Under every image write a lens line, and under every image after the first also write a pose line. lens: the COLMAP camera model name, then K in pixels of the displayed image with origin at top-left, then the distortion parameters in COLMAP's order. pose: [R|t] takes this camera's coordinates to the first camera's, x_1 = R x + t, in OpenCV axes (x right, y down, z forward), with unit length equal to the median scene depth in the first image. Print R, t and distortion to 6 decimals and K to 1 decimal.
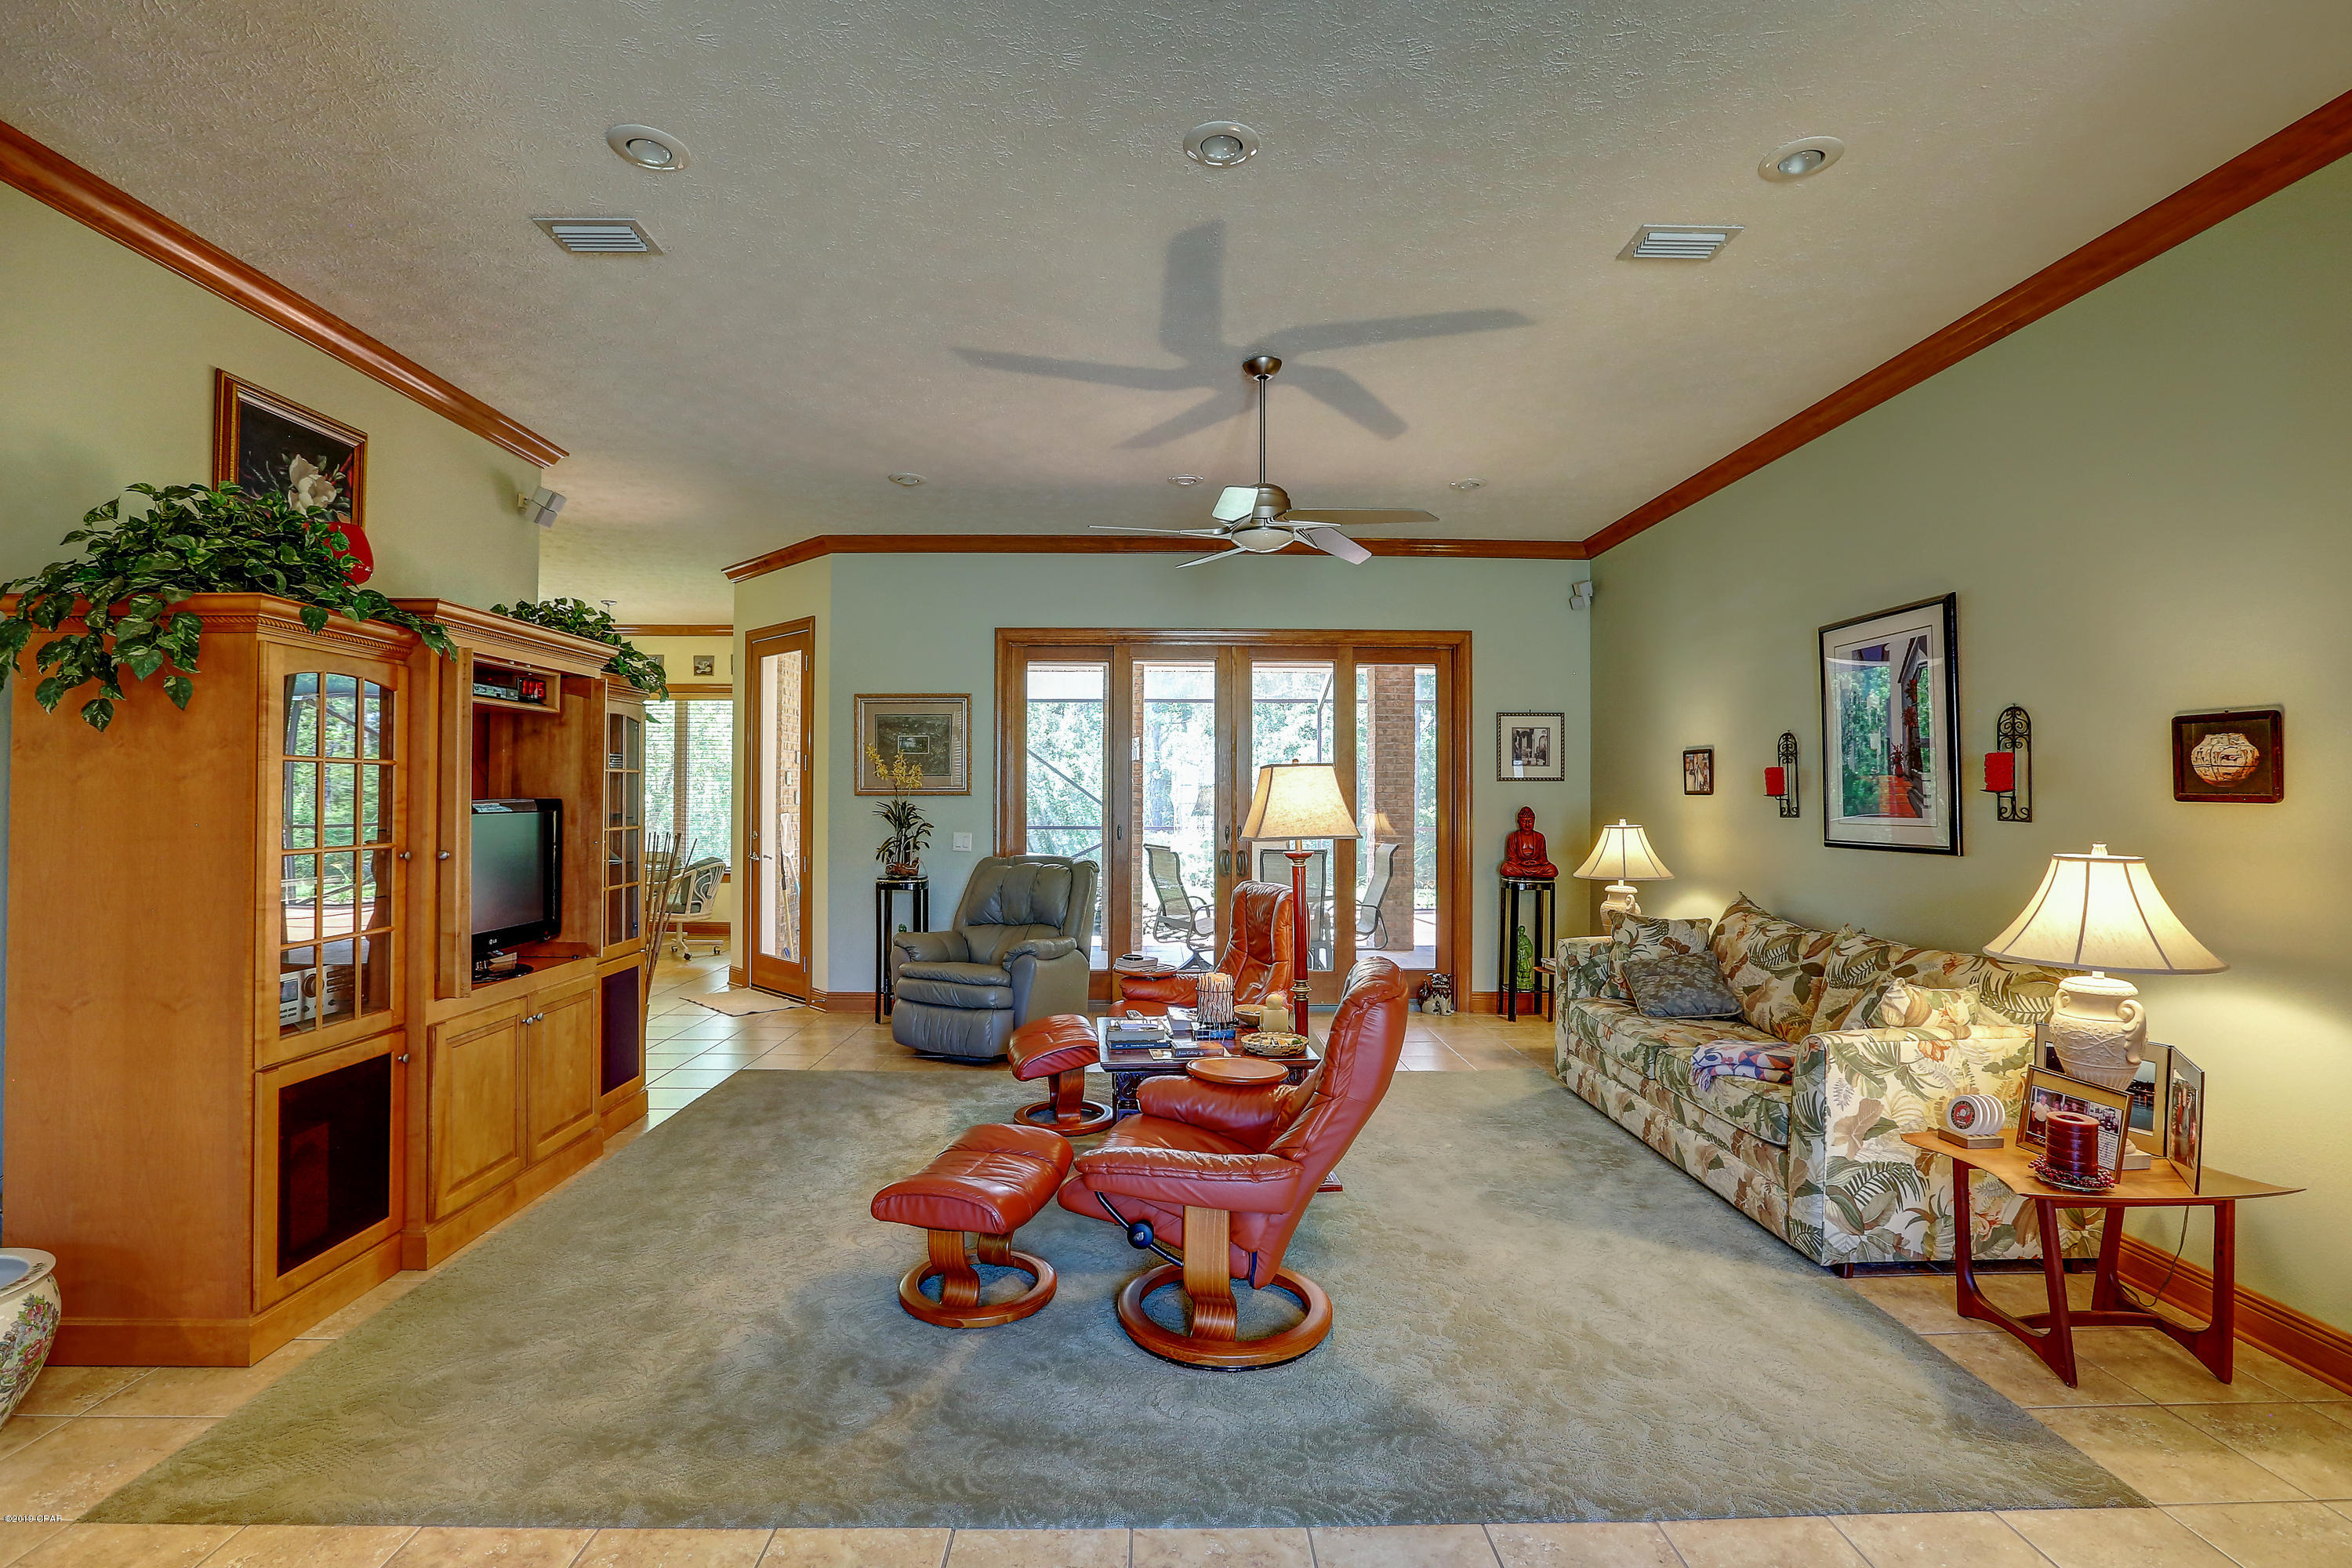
lens RADIAL K [[1074.6, 0, 1176.0], [0, 1074.6, 784.0], [0, 0, 1]] dist [-0.062614, 0.018444]
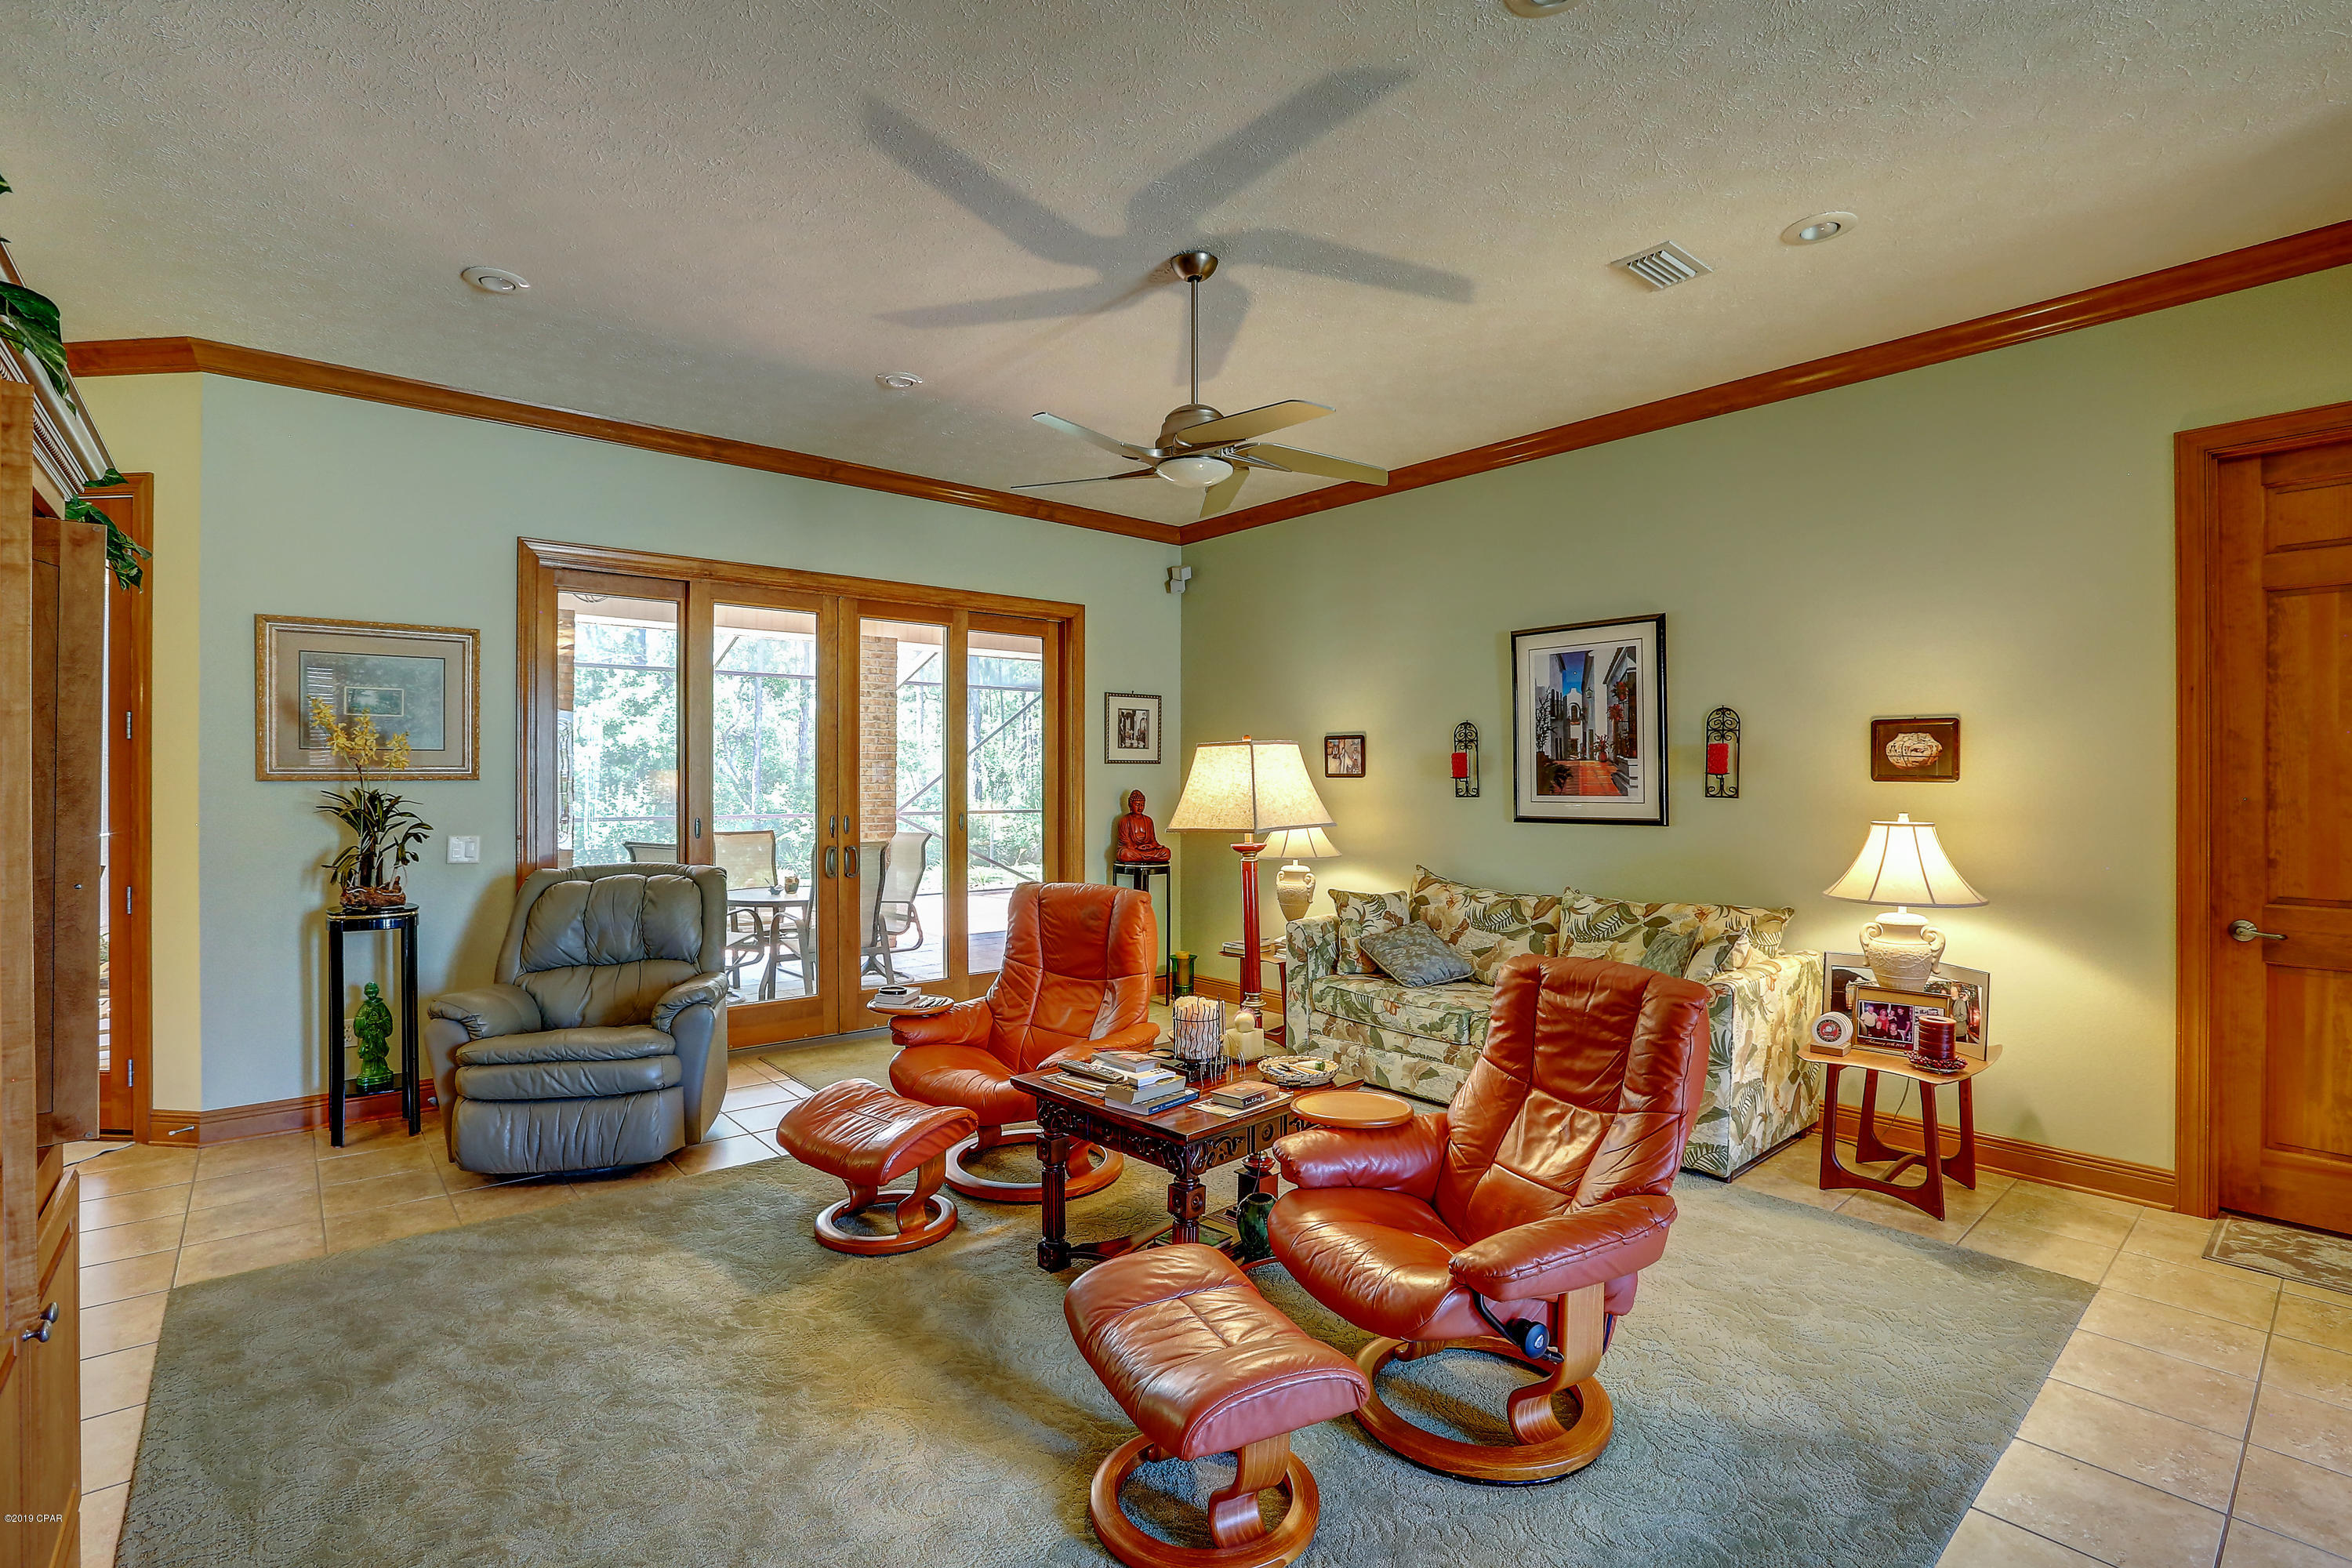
lens RADIAL K [[1074.6, 0, 1176.0], [0, 1074.6, 784.0], [0, 0, 1]] dist [-0.062614, 0.018444]
pose [[0.774659, -0.005309, 0.632357, -0.414834], [-0.004248, 0.999899, 0.013599, 0.003355], [-0.632365, -0.013221, 0.774558, 0.326935]]
